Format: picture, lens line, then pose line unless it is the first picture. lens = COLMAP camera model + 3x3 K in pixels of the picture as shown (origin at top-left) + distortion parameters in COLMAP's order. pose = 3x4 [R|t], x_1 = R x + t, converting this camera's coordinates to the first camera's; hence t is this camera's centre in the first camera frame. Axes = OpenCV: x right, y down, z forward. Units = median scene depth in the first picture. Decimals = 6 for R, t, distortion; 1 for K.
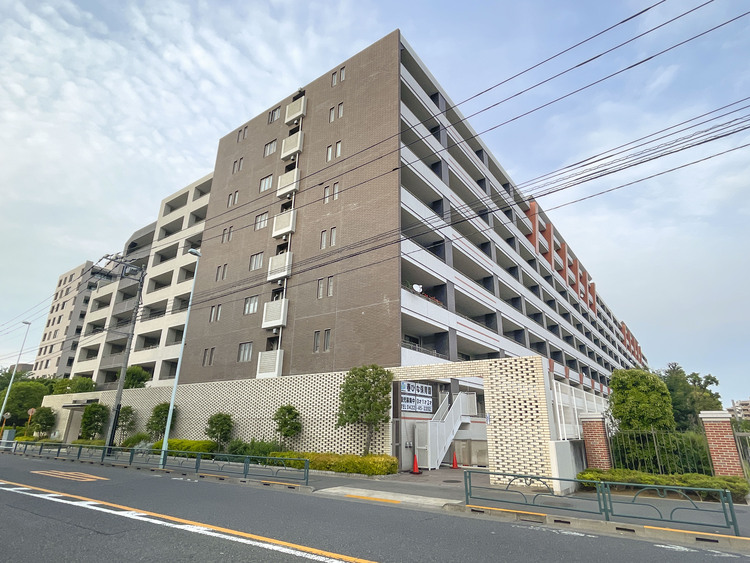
lens RADIAL K [[420.7, 0, 375.0], [0, 420.7, 281.5], [0, 0, 1]] dist [-0.000552, -0.000099]
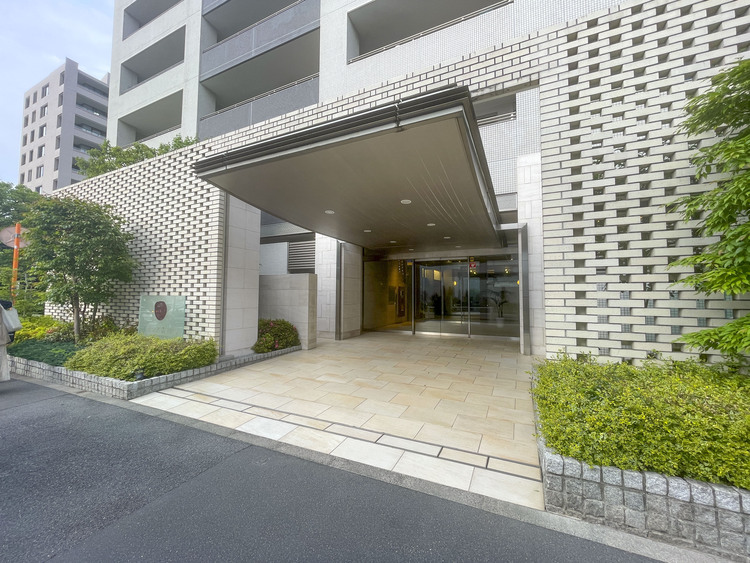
lens RADIAL K [[302.7, 0, 375.0], [0, 302.7, 281.5], [0, 0, 1]] dist [0.000449, 0.000087]
pose [[0.982605, 0.001746, 0.185699, -0.332400], [-0.054981, 0.957862, 0.281918, 0.144702], [-0.177381, -0.287224, 0.941296, 0.407407]]
